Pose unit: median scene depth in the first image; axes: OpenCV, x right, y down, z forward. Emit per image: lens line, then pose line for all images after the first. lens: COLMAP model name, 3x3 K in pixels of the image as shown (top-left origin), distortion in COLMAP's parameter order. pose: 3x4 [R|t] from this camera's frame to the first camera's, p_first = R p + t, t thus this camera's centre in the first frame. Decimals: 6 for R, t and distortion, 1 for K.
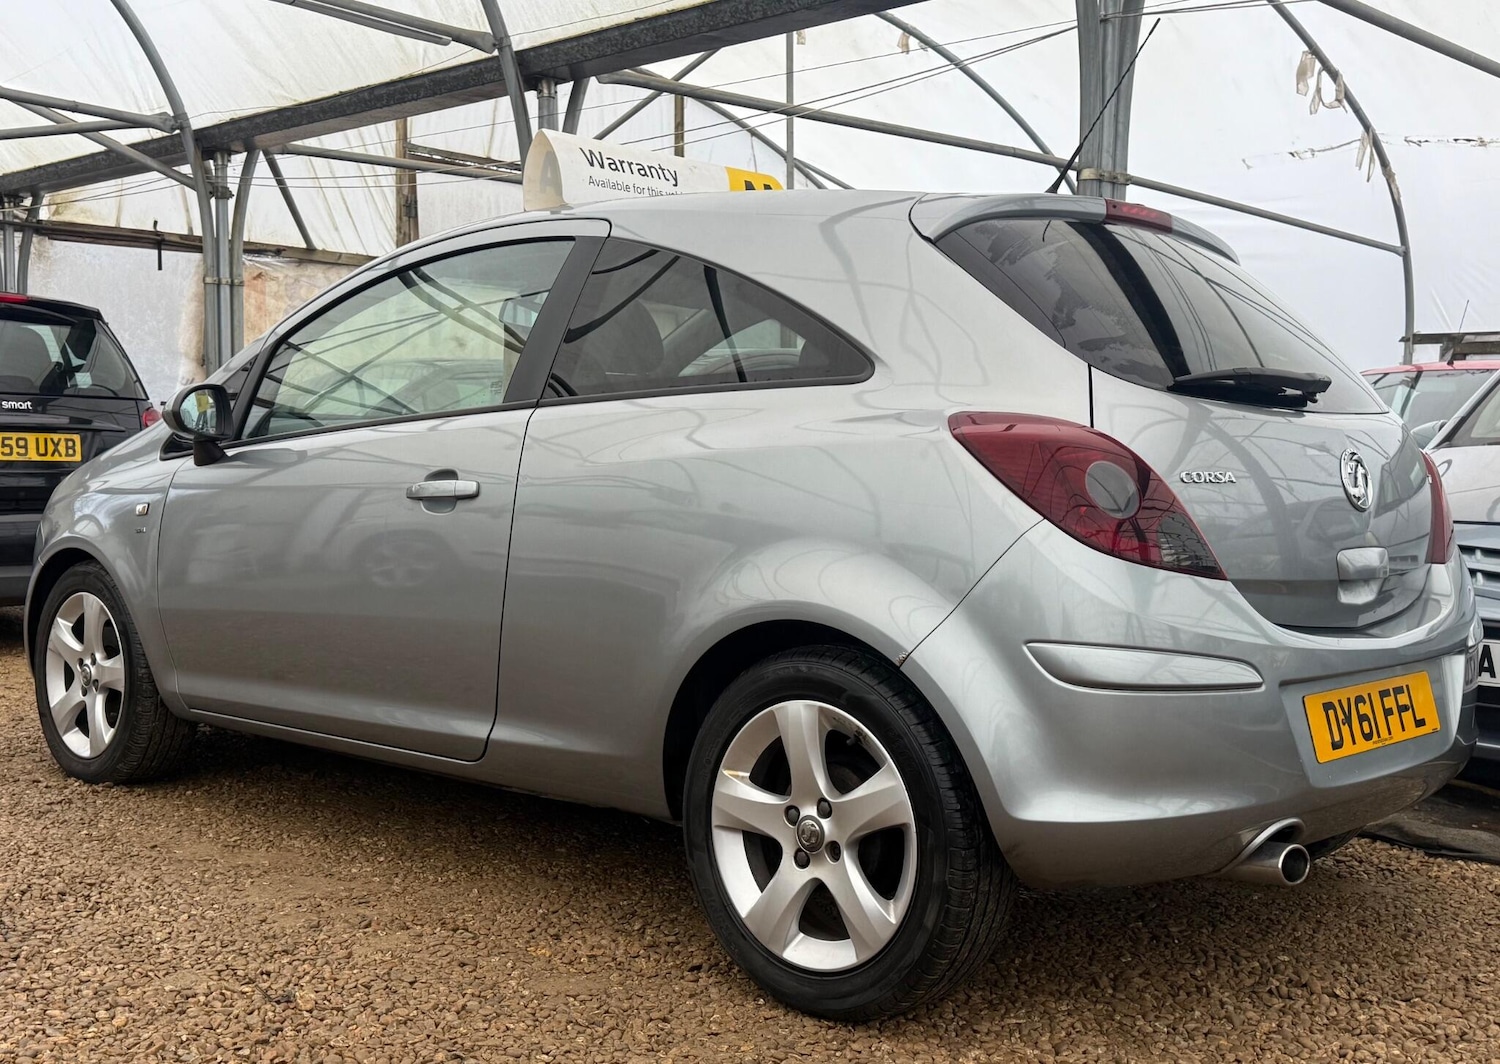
lens RADIAL K [[1617.6, 0, 727.8], [0, 1617.6, 534.8], [0, 0, 1]] dist [0.204693, -0.450424]
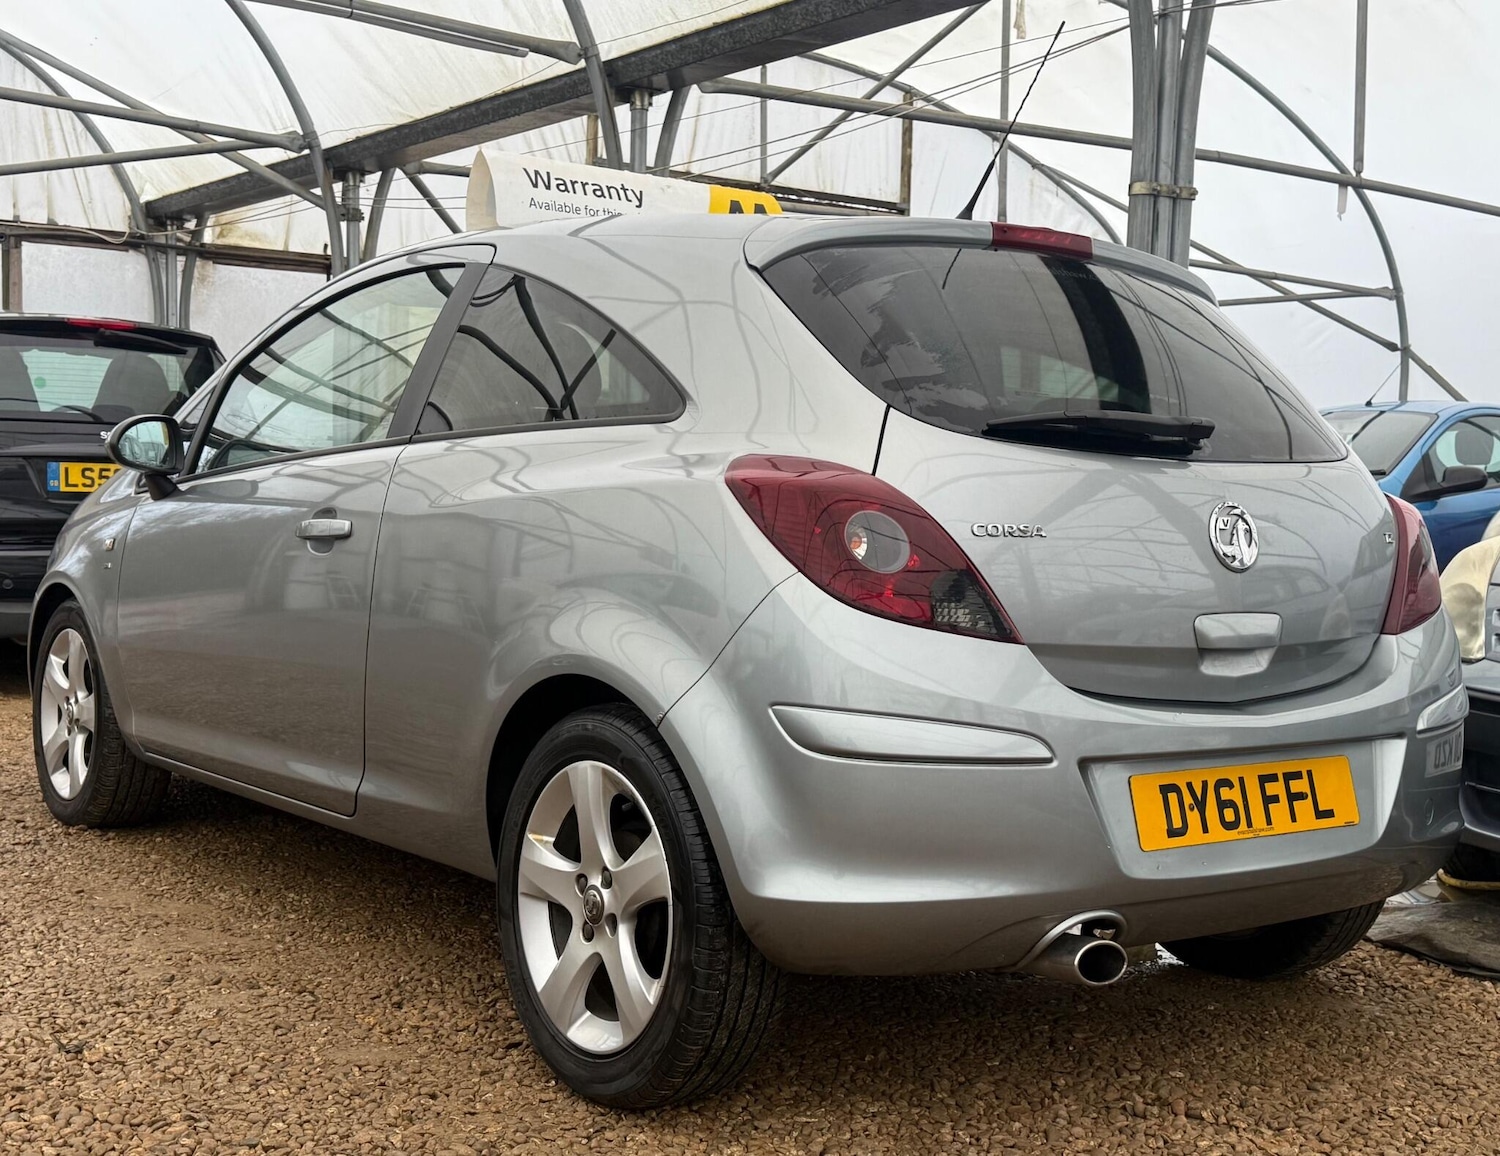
lens RADIAL K [[1807.5, 0, 770.6], [0, 1807.5, 564.3], [0, 0, 1]] dist [0.207192, -0.455099]
pose [[0.987244, 0.020883, -0.157838, 0.258259], [-0.022607, 0.999703, -0.009137, -0.003387], [0.157600, 0.012588, 0.987423, -0.013533]]
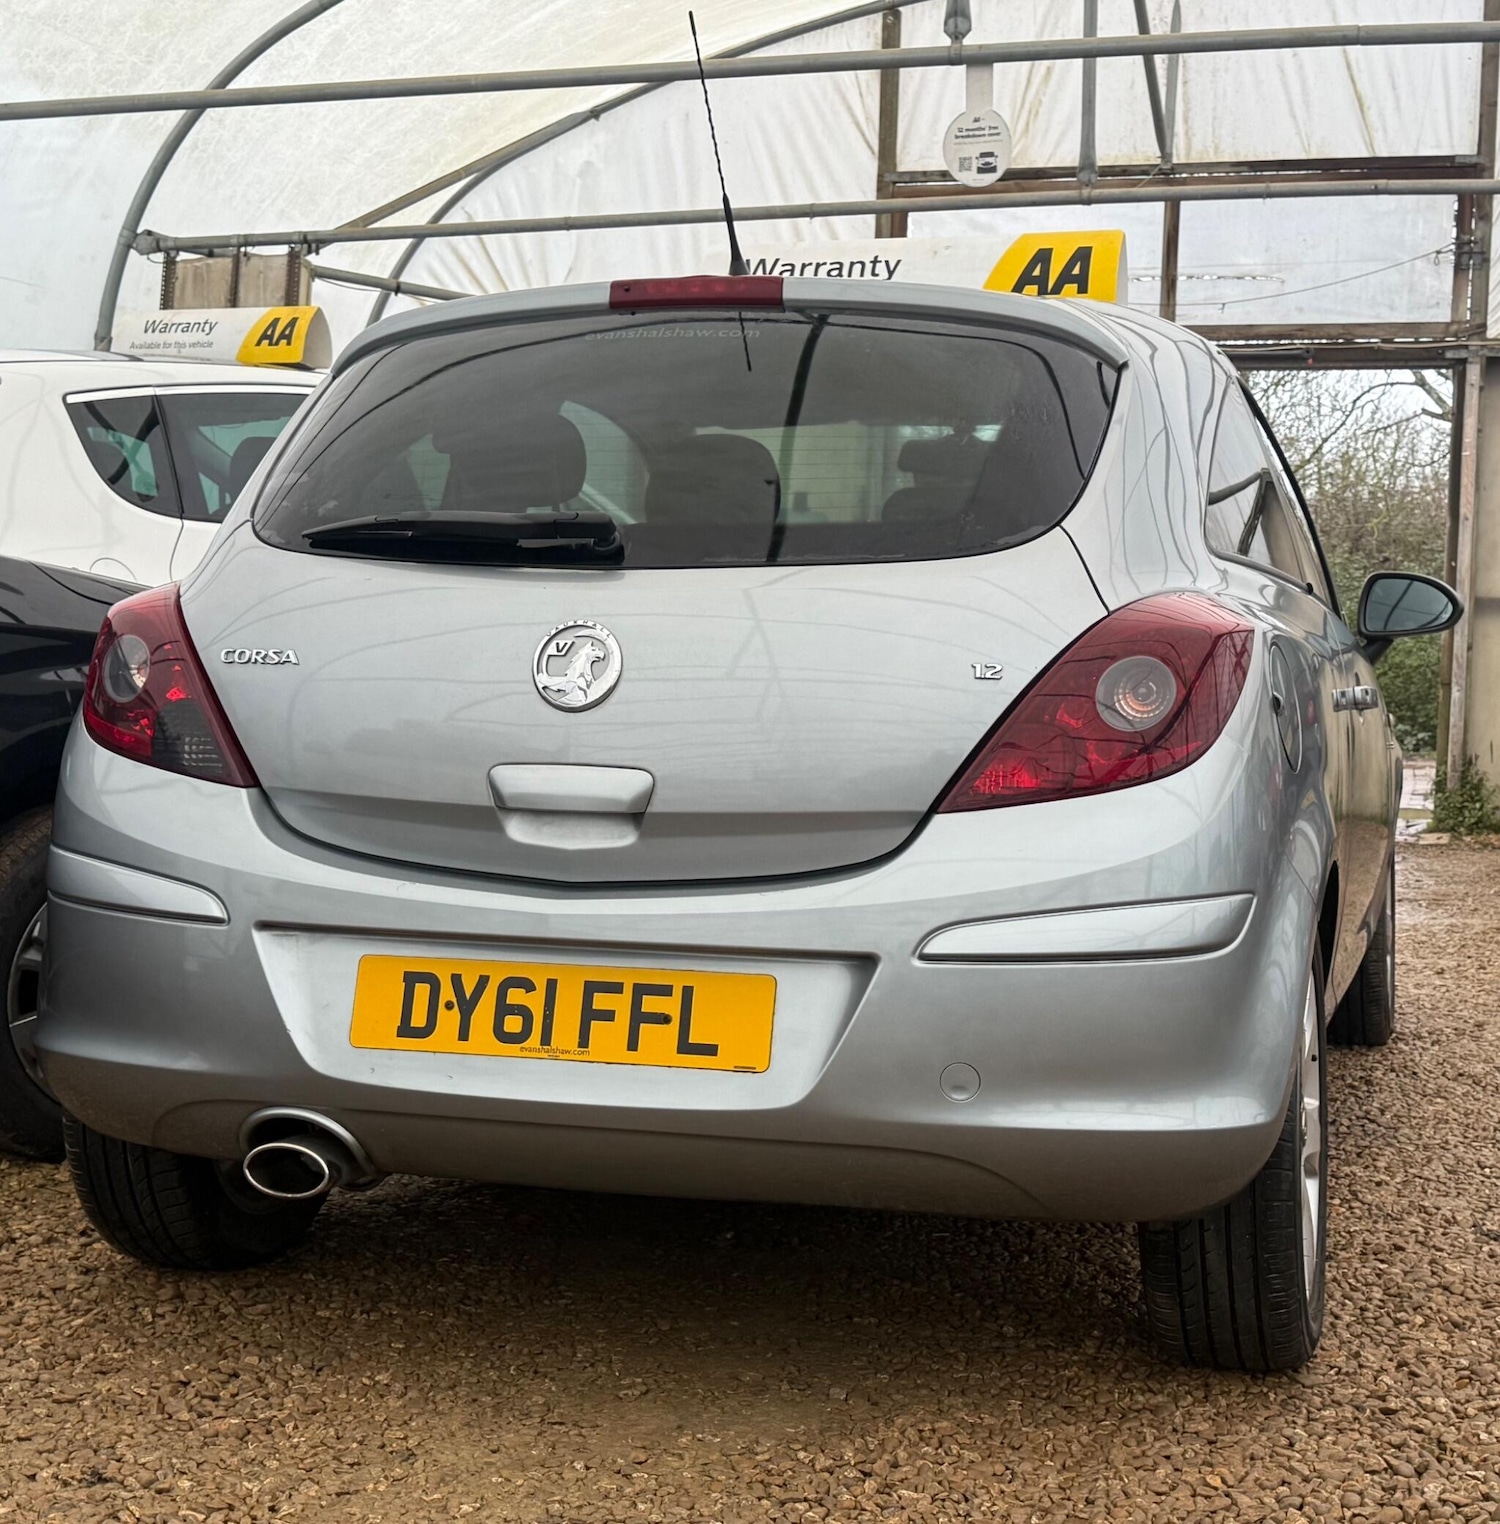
lens RADIAL K [[2497.8, 0, 753.8], [0, 2497.8, 687.9], [0, 0, 1]] dist [0.175198, -0.252591]
pose [[0.451757, 0.010544, -0.892079, 1.191905], [-0.046696, 0.998839, -0.011842, -0.013673], [0.890918, 0.047006, 0.451725, 0.534157]]
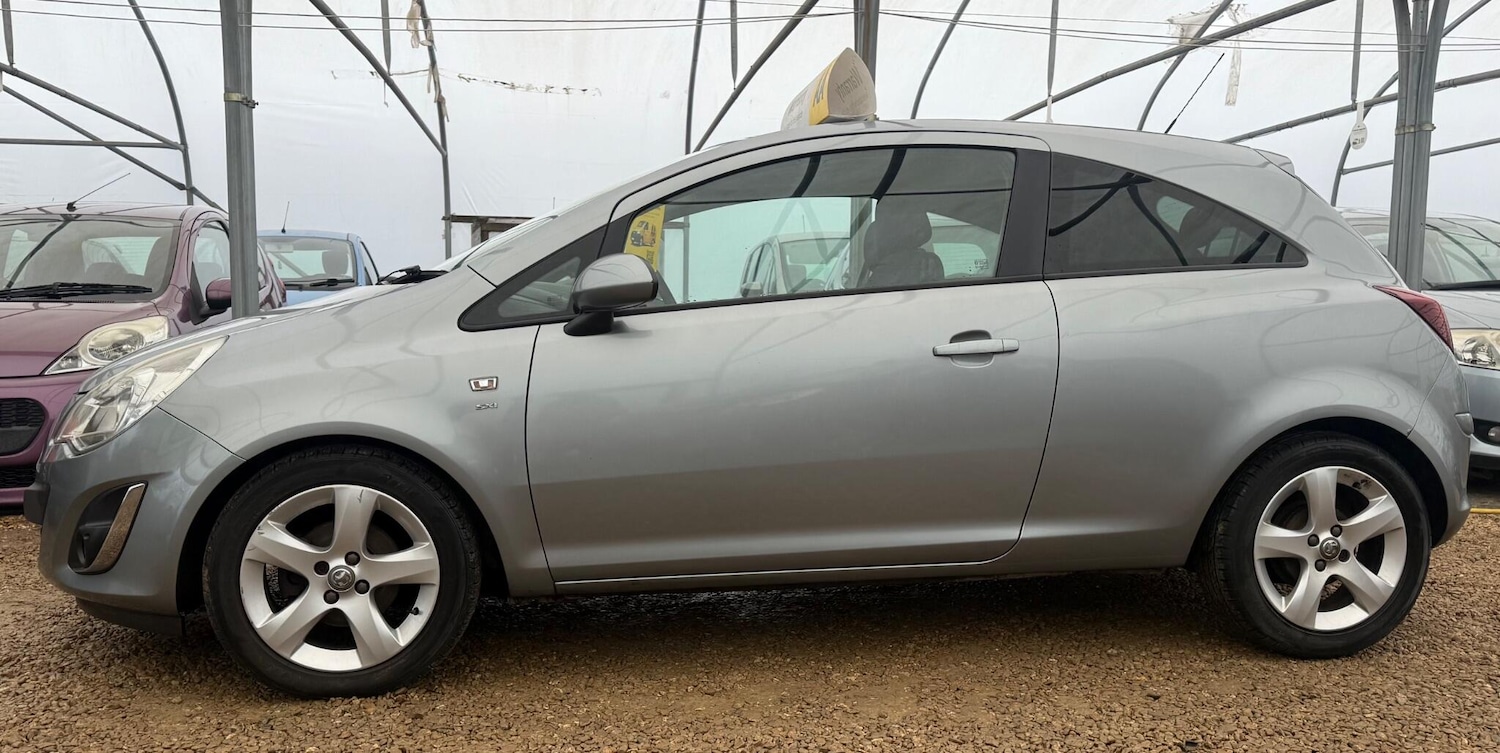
lens RADIAL K [[1226.8, 0, 750.0], [0, 1226.8, 376.5], [0, 0, 1]] dist [0.130377, -0.222938]
pose [[0.613586, -0.060817, 0.787282, -1.048573], [0.047153, 0.998072, 0.040351, -0.052375], [-0.788219, 0.012364, 0.615271, 0.572482]]
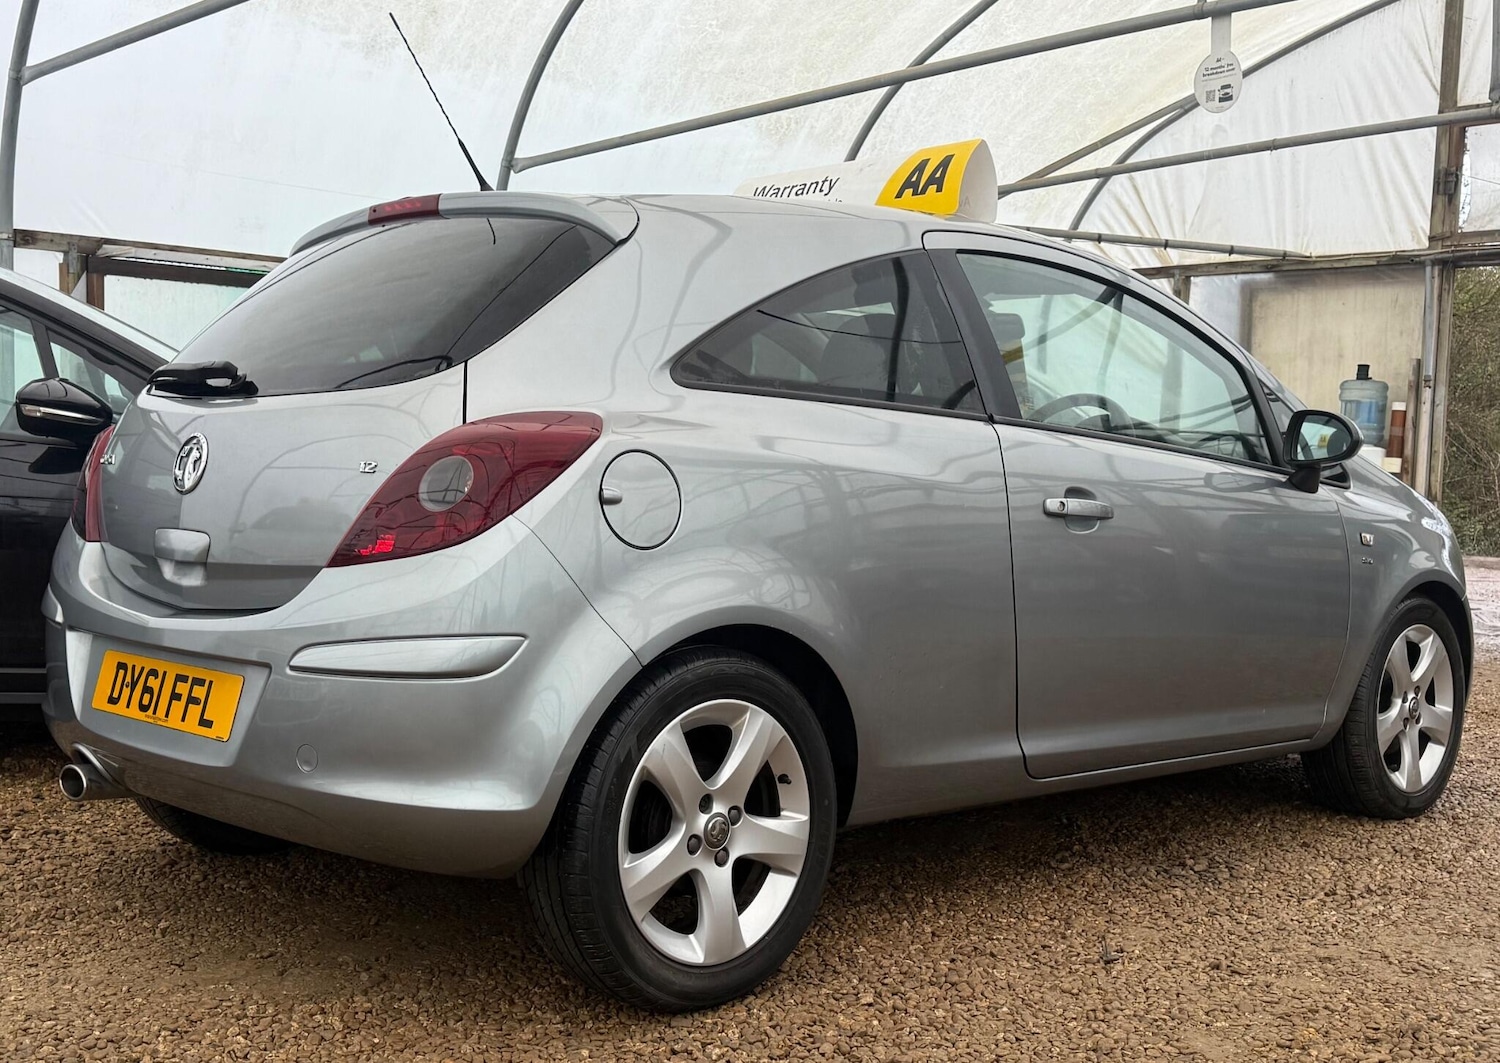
lens RADIAL K [[1708.8, 0, 673.1], [0, 1708.8, 542.8], [0, 0, 1]] dist [0.211059, -0.478600]
pose [[-0.078161, 0.022930, -0.996677, 1.269715], [-0.066749, 0.997372, 0.028181, -0.030714], [0.994704, 0.068729, -0.076425, 1.231832]]
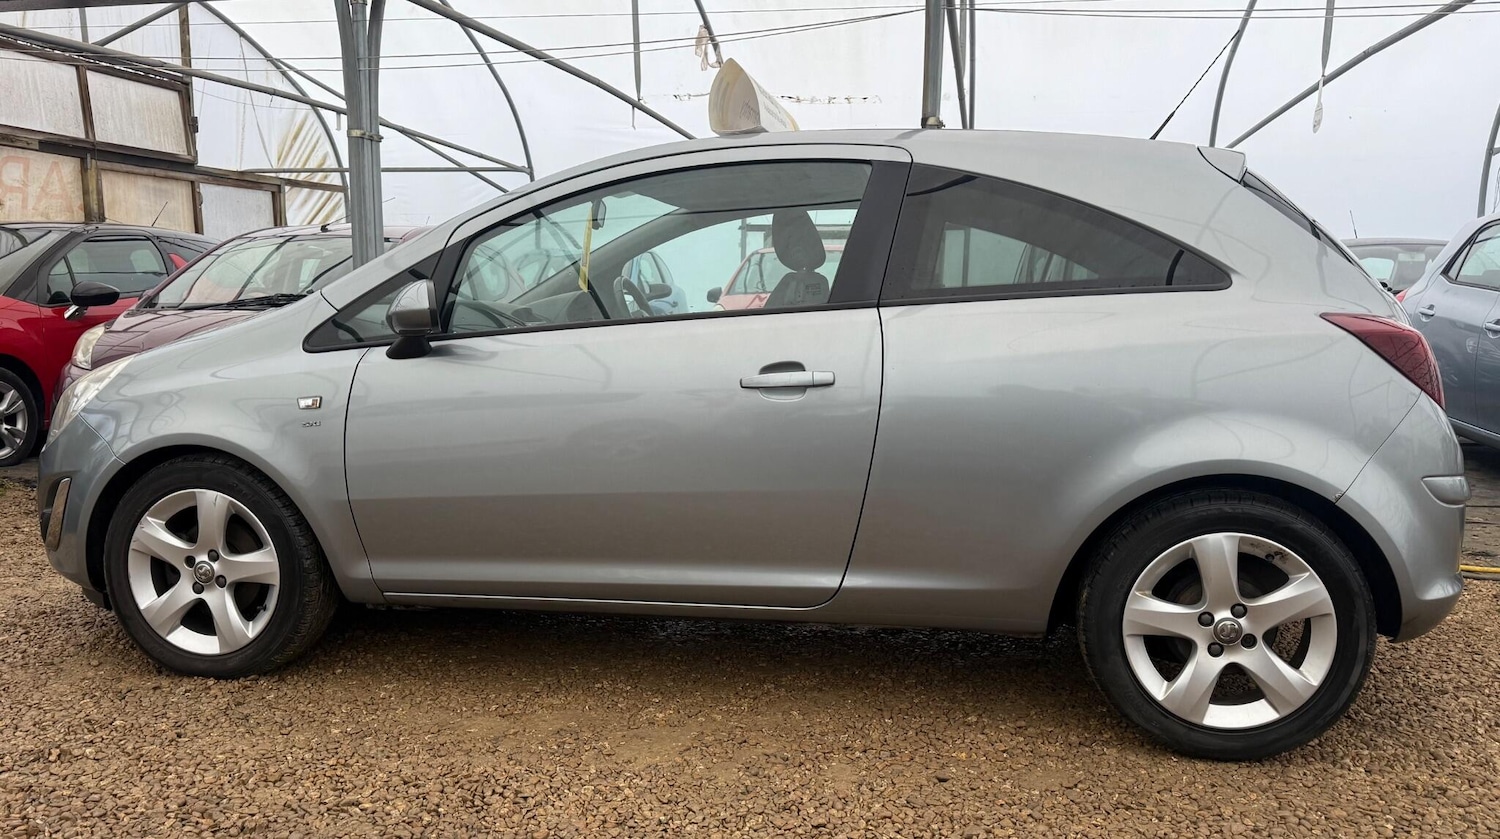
lens RADIAL K [[1148.5, 0, 735.5], [0, 1148.5, 417.3], [0, 0, 1]] dist [0.079626, -0.110766]
pose [[0.849827, -0.066774, 0.522815, -0.647749], [0.035349, 0.996930, 0.069869, -0.060122], [-0.525875, -0.040896, 0.849578, 0.339103]]
